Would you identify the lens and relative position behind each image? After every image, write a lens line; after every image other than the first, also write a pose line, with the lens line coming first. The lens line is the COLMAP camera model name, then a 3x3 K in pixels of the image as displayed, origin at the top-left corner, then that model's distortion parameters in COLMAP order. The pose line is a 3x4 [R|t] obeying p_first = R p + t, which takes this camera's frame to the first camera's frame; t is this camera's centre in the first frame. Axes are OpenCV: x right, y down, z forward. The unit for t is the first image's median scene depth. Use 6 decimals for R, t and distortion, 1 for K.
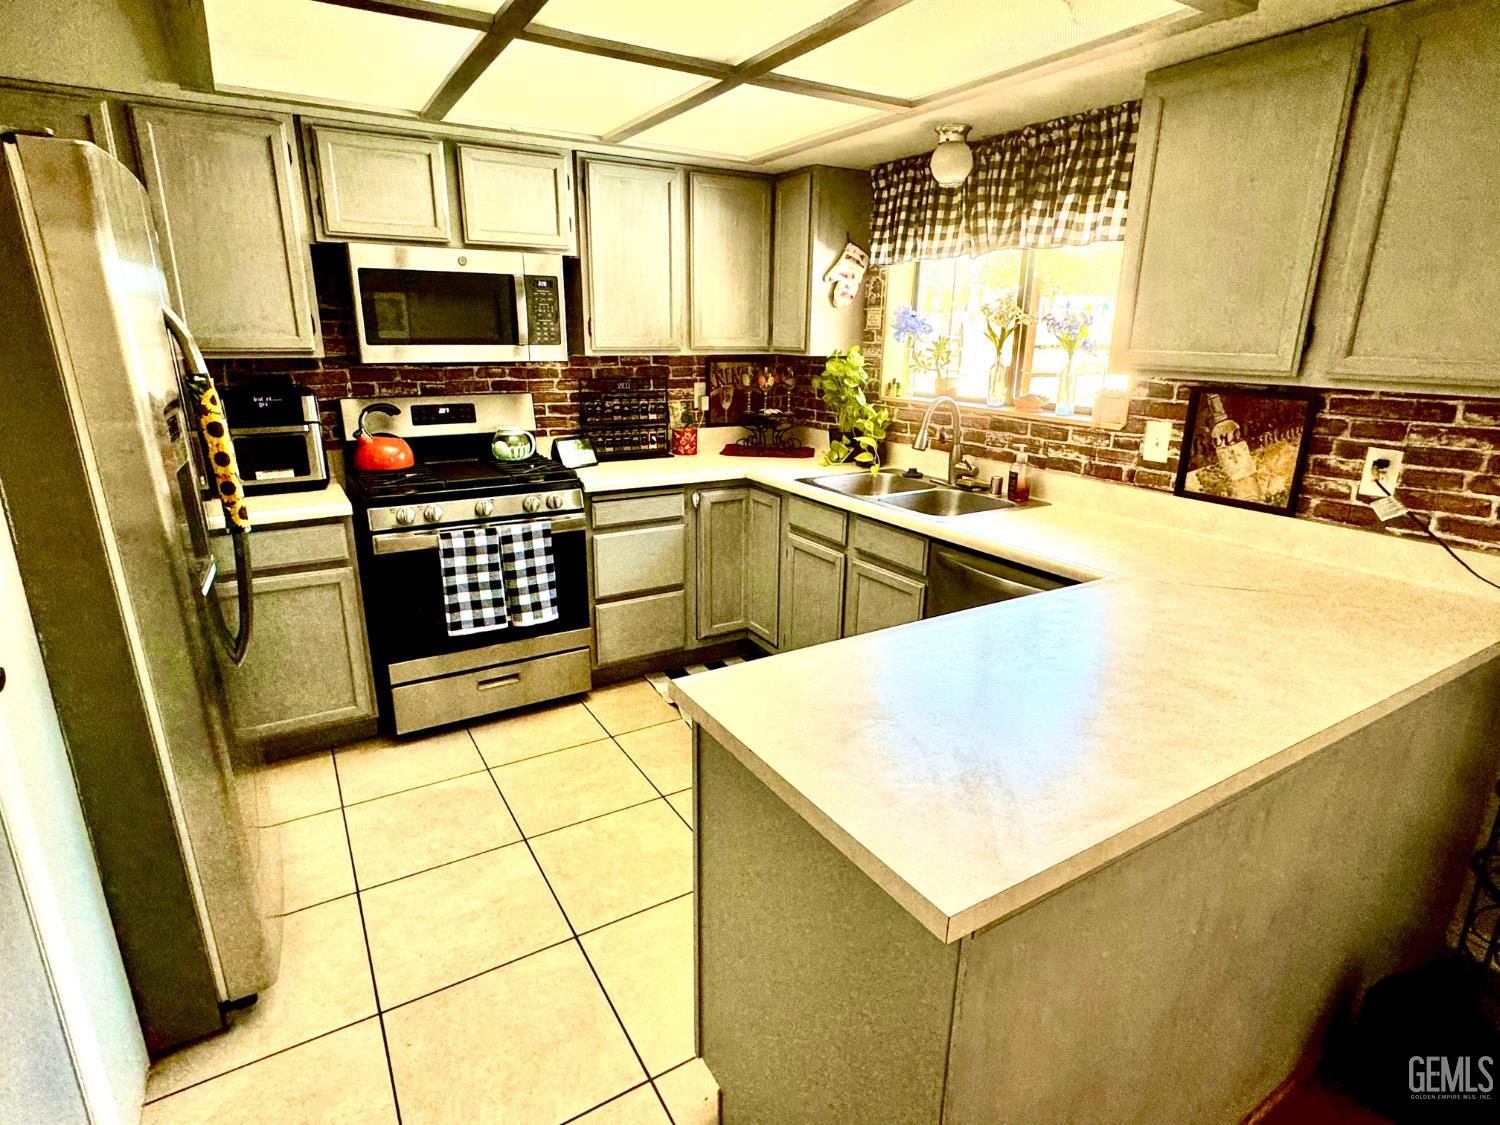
lens RADIAL K [[788.8, 0, 745.2], [0, 788.8, 559.7], [0, 0, 1]] dist [0.007787, 0.011784]
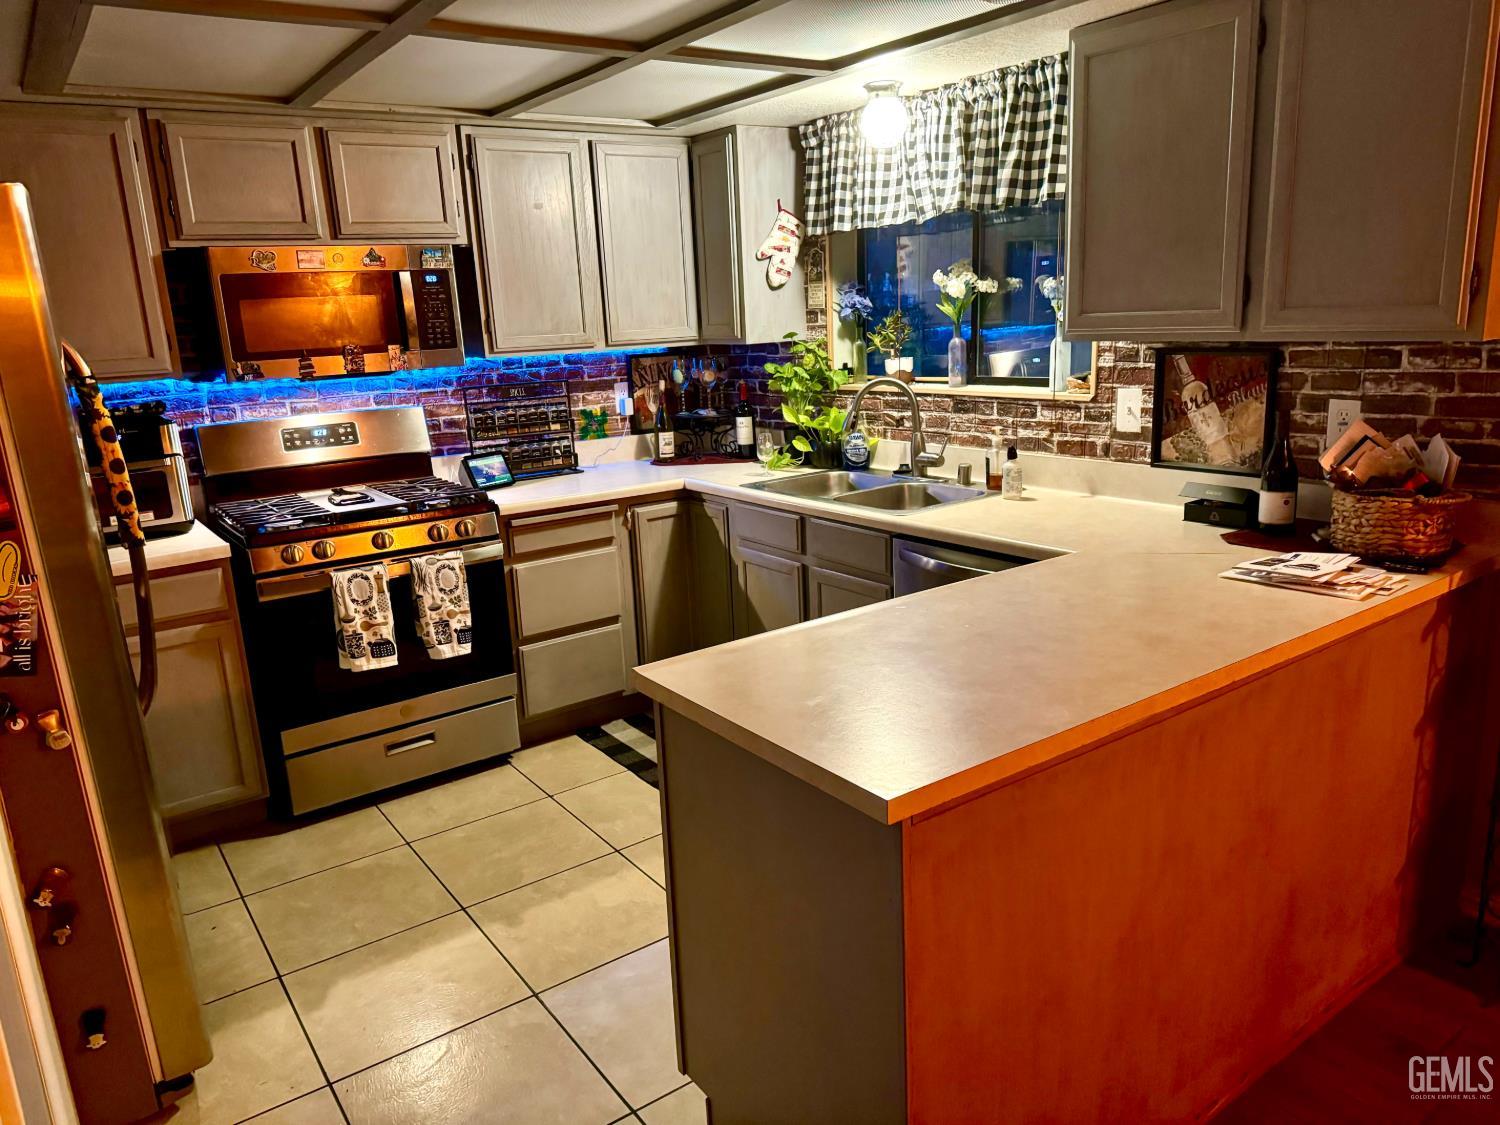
lens RADIAL K [[1050.4, 0, 748.0], [0, 1050.4, 575.6], [0, 0, 1]] dist [0.056068, -0.038032]
pose [[0.995255, -0.077041, 0.059430, -0.006328], [0.079273, 0.996197, -0.036148, 0.048502], [-0.056419, 0.040688, 0.997578, -0.182728]]
